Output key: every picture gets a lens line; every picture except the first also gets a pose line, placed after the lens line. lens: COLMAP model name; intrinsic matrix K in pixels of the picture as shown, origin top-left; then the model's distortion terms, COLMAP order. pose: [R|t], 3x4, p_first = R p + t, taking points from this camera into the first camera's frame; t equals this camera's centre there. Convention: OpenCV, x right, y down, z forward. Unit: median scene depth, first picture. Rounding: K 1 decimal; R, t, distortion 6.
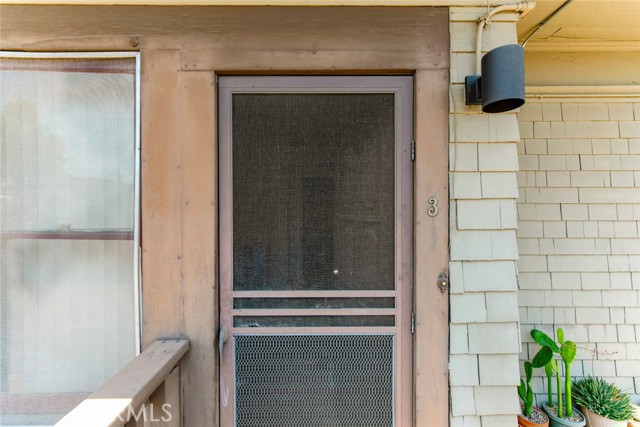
lens RADIAL K [[286.9, 0, 320.0], [0, 286.9, 213.5], [0, 0, 1]] dist [0.002063, 0.000626]
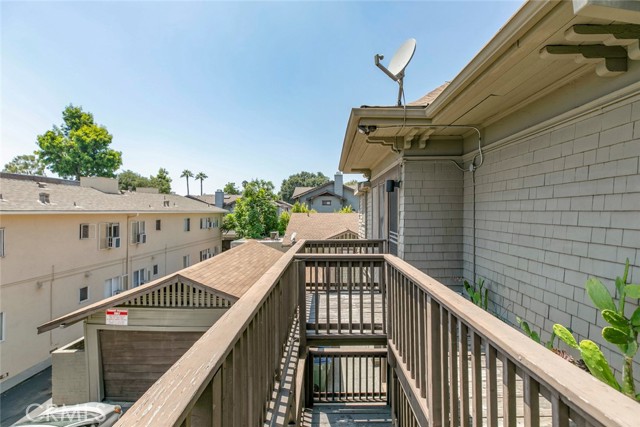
lens RADIAL K [[292.8, 0, 320.0], [0, 292.8, 213.5], [0, 0, 1]] dist [0.002909, 0.000299]
pose [[-0.032503, 0.011991, -0.999400, 4.579324], [-0.005872, 0.999908, 0.012188, -0.060870], [0.999454, 0.006265, -0.032430, 0.029231]]
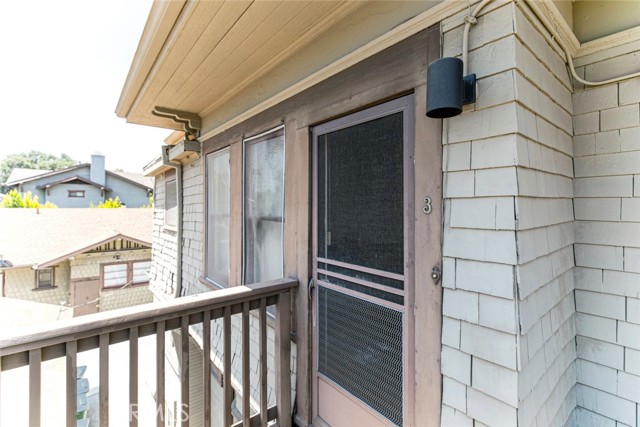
lens RADIAL K [[294.3, 0, 318.7], [0, 294.3, 202.3], [0, 0, 1]] dist [-0.004124, -0.000163]
pose [[0.630206, -0.006428, -0.776401, 1.010553], [-0.005952, 0.999896, -0.013110, -0.017704], [0.776405, 0.012883, 0.630103, -0.048263]]
